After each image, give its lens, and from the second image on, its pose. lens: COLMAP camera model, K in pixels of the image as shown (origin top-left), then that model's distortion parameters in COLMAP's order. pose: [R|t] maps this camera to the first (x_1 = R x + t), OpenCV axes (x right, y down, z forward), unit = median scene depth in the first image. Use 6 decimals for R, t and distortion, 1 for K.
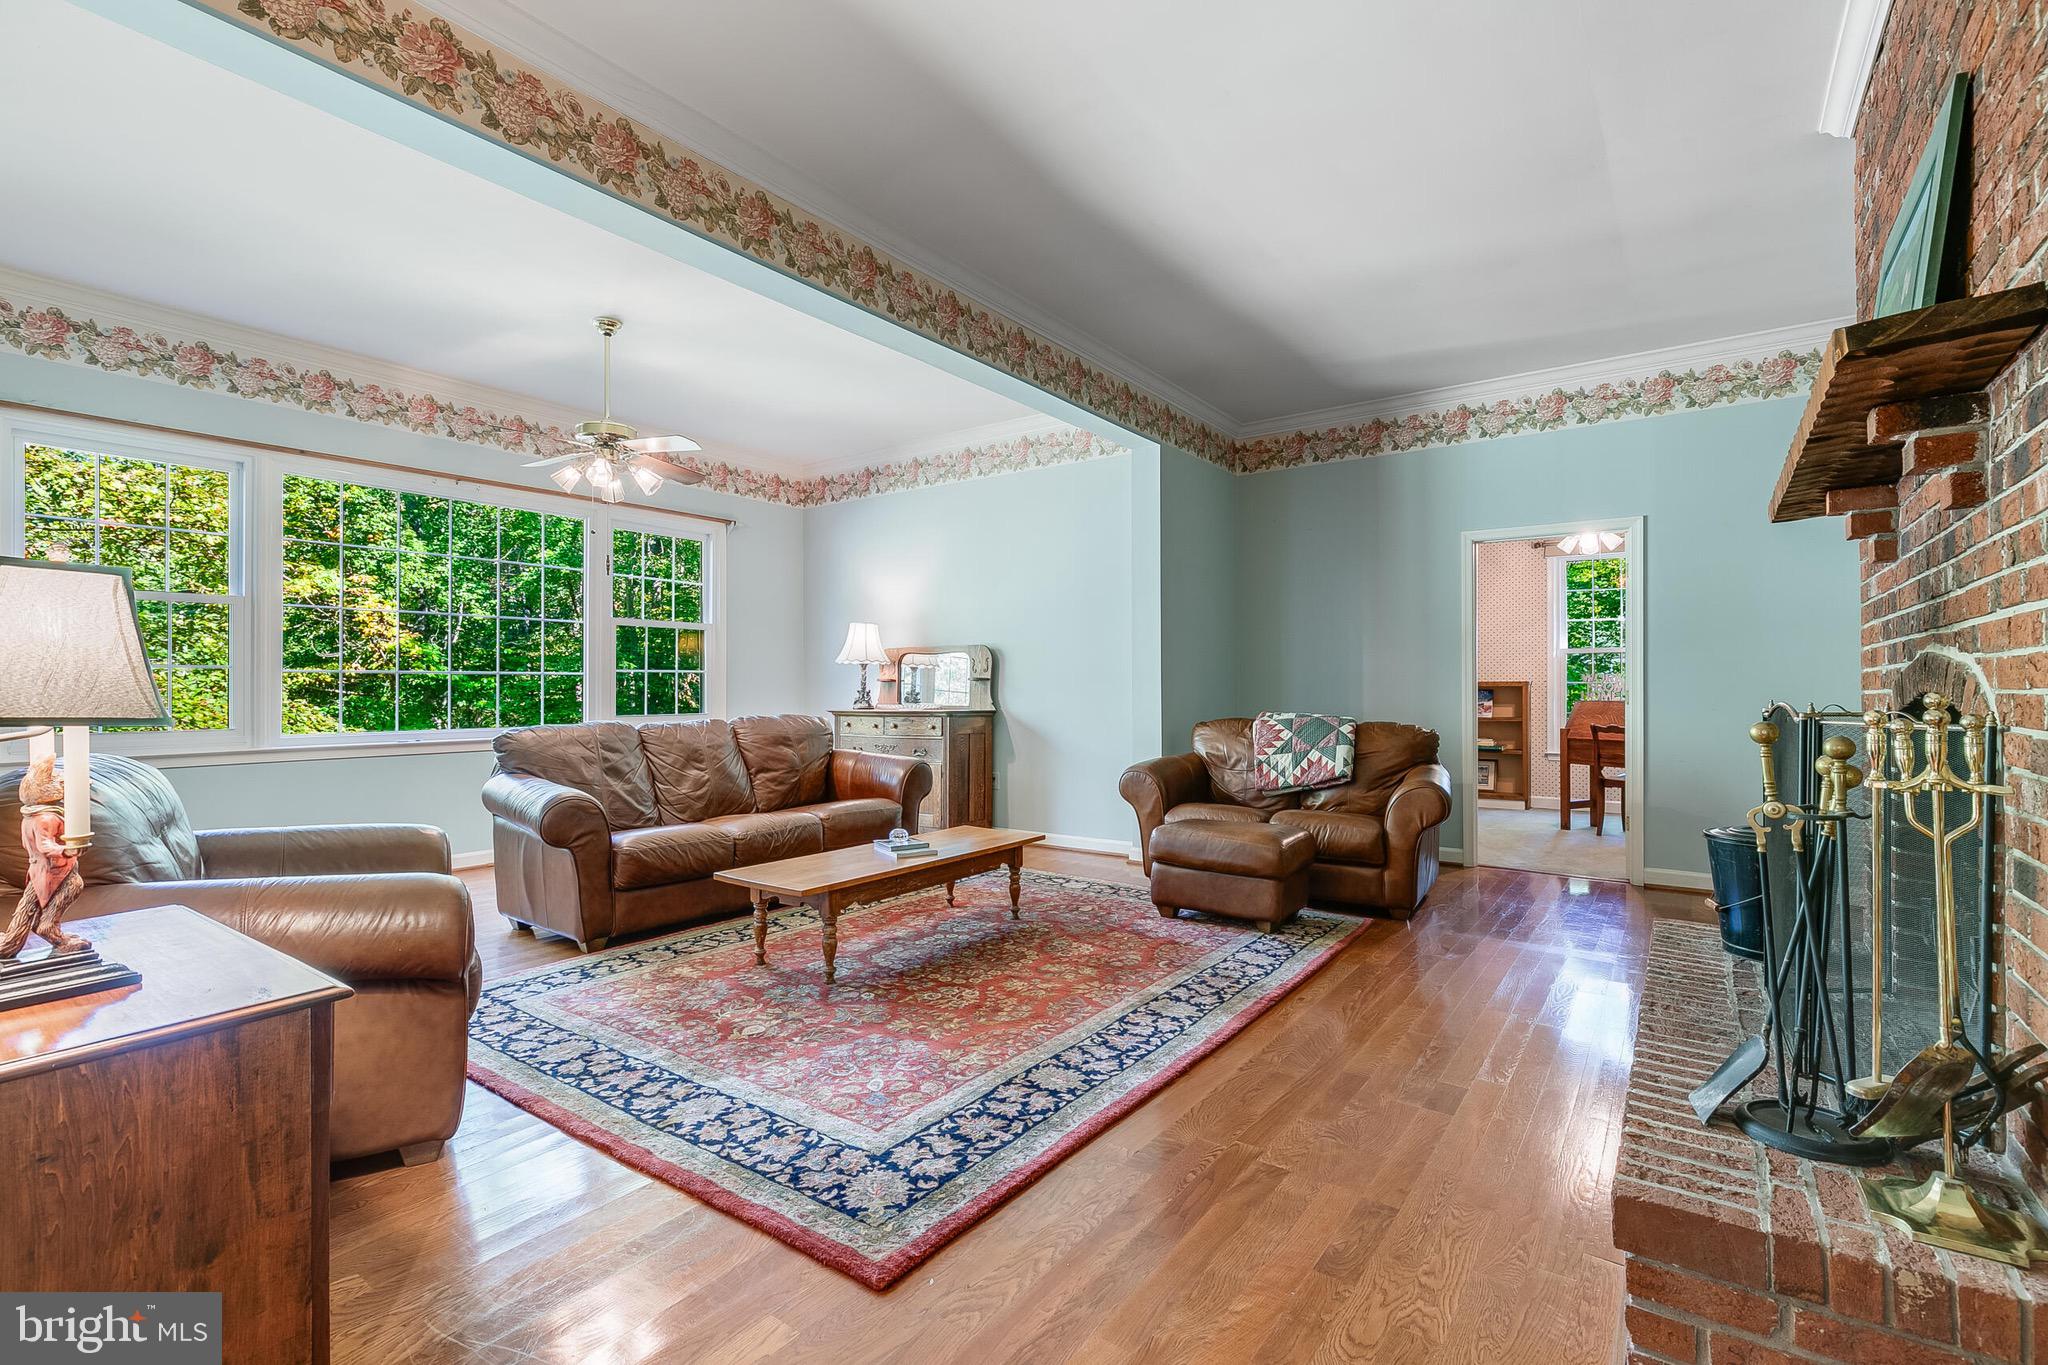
lens RADIAL K [[920.1, 0, 1018.1], [0, 920.1, 684.5], [0, 0, 1]] dist [0.003128, -0.000534]
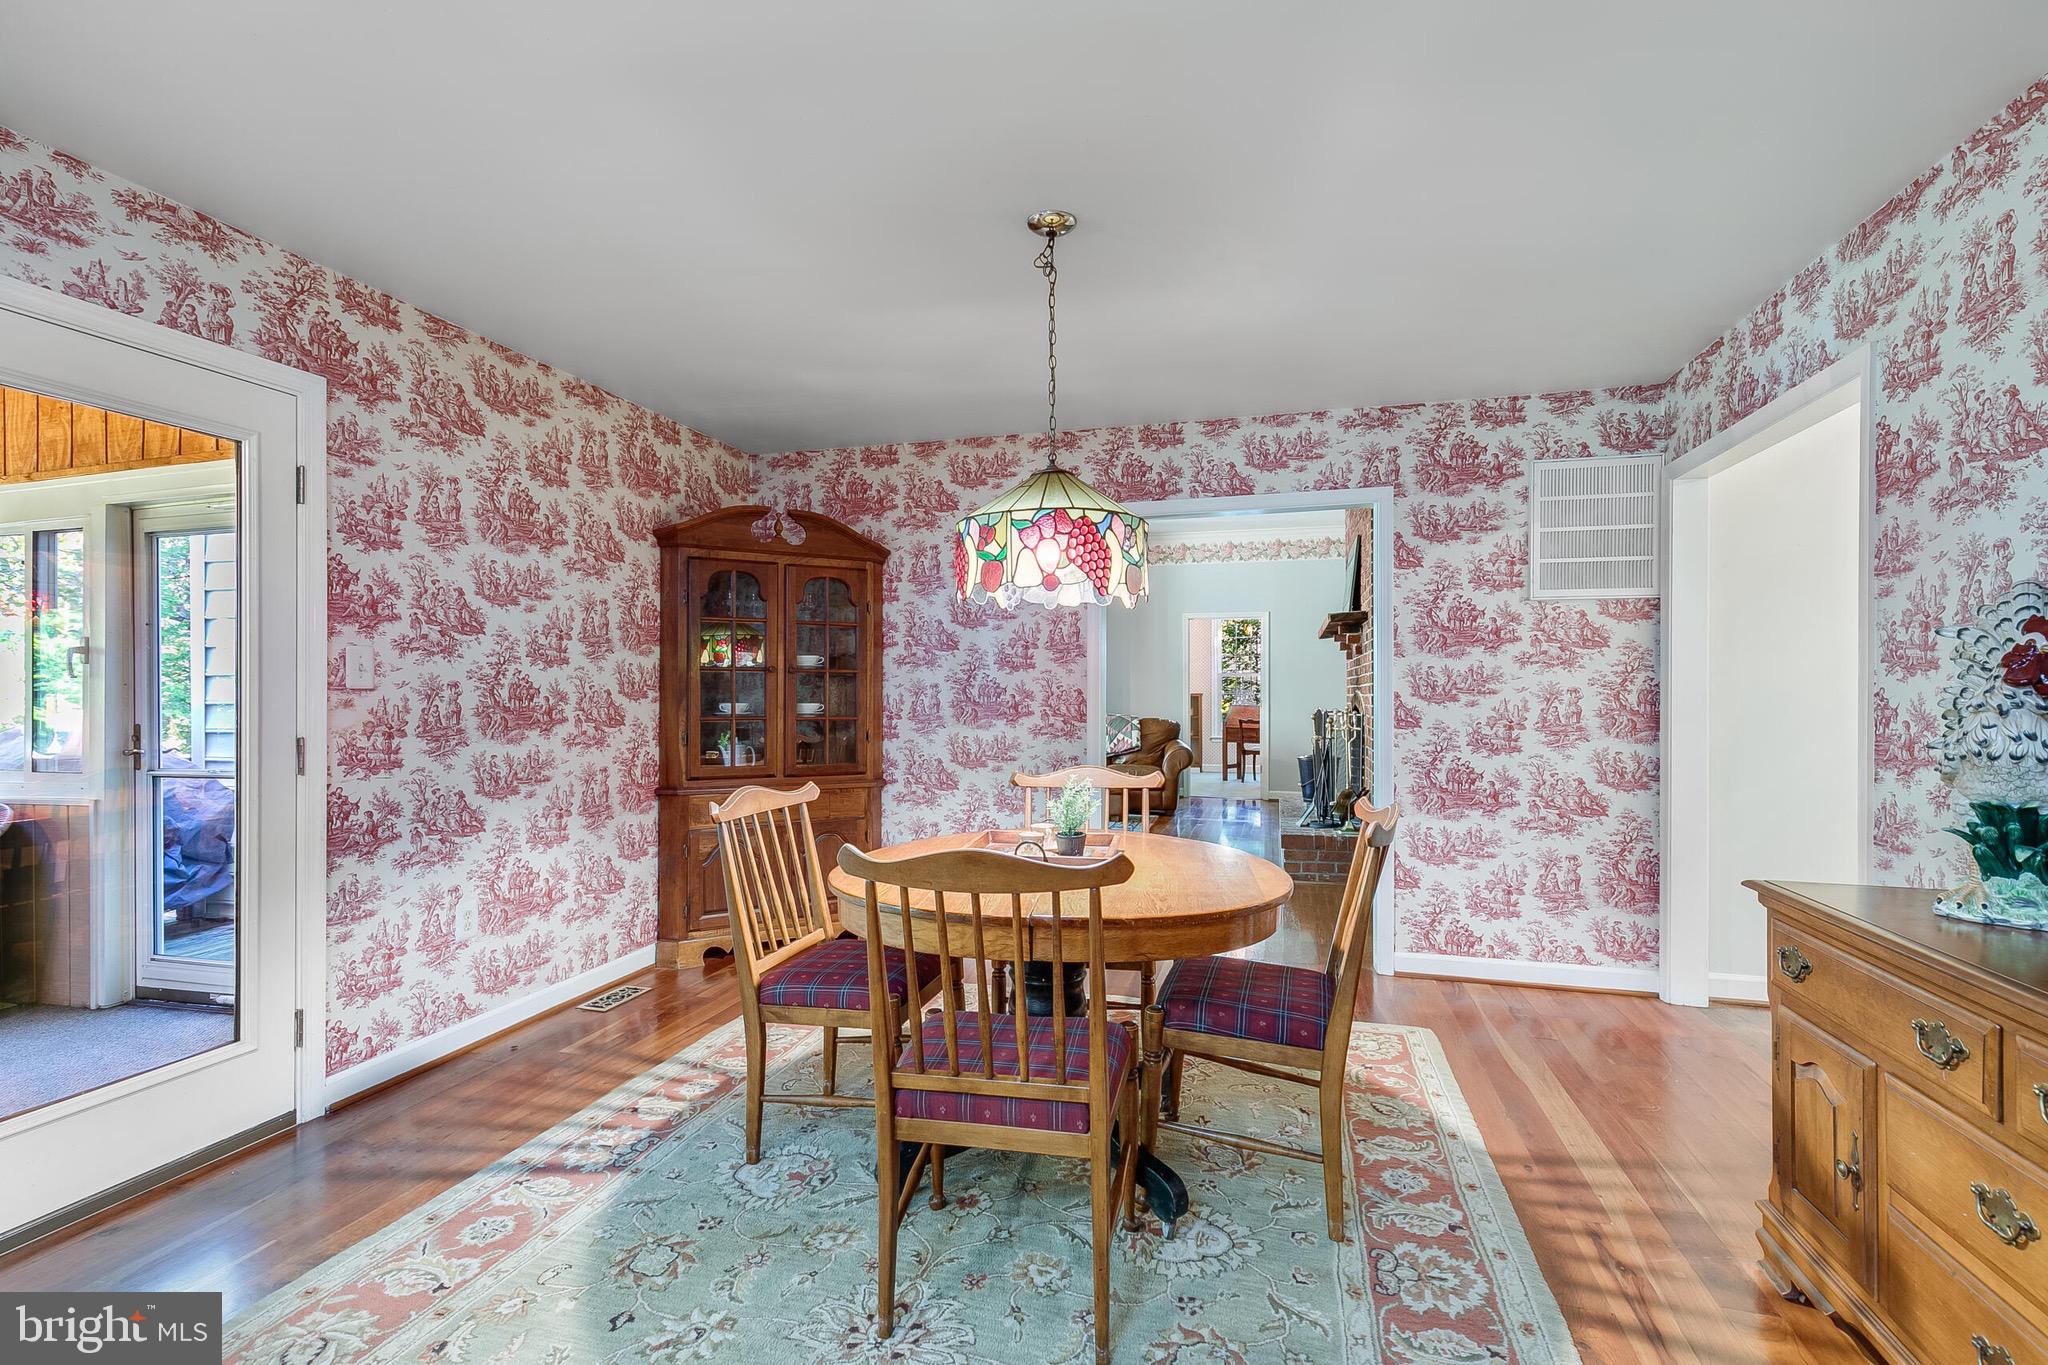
lens RADIAL K [[920.1, 0, 1018.1], [0, 920.1, 684.5], [0, 0, 1]] dist [0.003128, -0.000534]
pose [[0.937546, 0.001752, 0.347857, -0.515349], [-0.000482, 0.999993, -0.003736, -0.020416], [-0.347861, 0.003335, 0.937540, -0.666724]]
